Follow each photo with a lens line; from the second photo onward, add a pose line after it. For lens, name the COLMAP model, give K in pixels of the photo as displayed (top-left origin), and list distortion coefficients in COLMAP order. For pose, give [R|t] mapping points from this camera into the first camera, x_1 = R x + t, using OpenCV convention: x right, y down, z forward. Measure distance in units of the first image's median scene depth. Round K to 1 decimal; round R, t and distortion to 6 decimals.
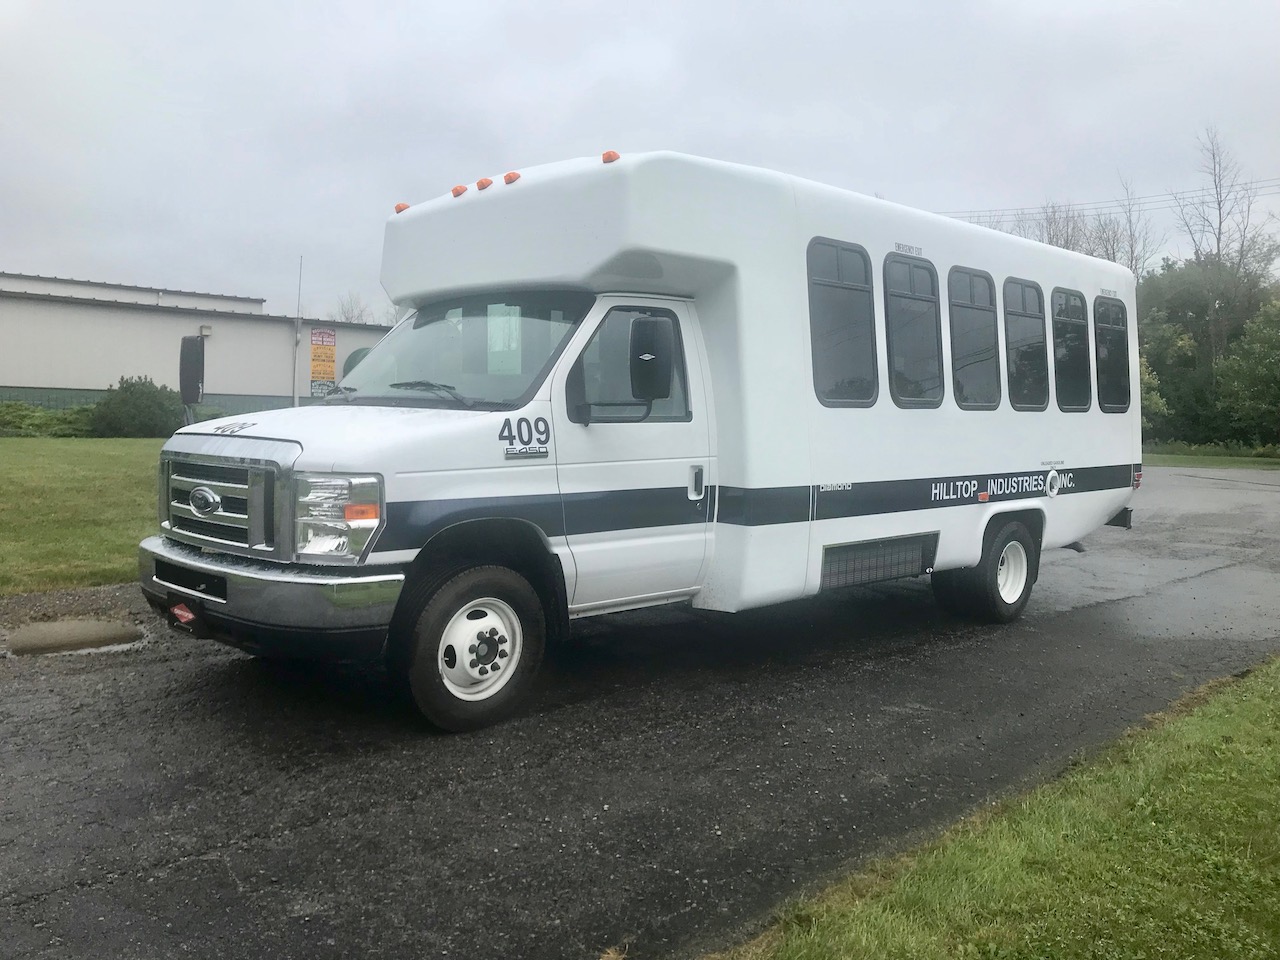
lens RADIAL K [[1065.5, 0, 643.0], [0, 1065.5, 455.9], [0, 0, 1]] dist [0.161792, -0.378105]
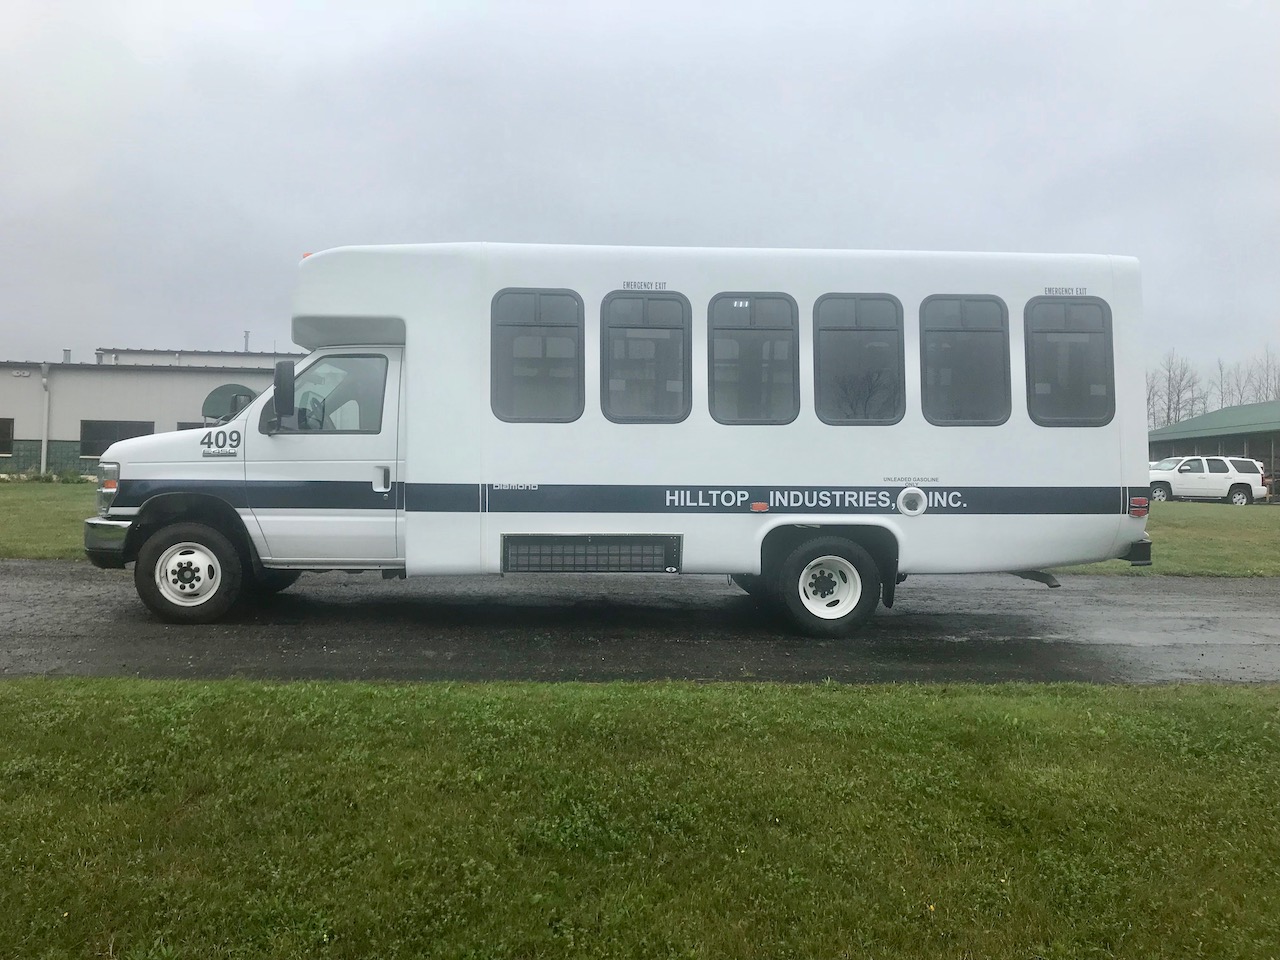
lens RADIAL K [[1053.8, 0, 640.0], [0, 1053.8, 480.0], [0, 0, 1]] dist [0.089231, -0.123642]
pose [[0.746464, -0.006209, -0.665396, 1.187196], [-0.023569, 0.999082, -0.035763, 0.066580], [0.665008, 0.042379, 0.745633, 0.209360]]
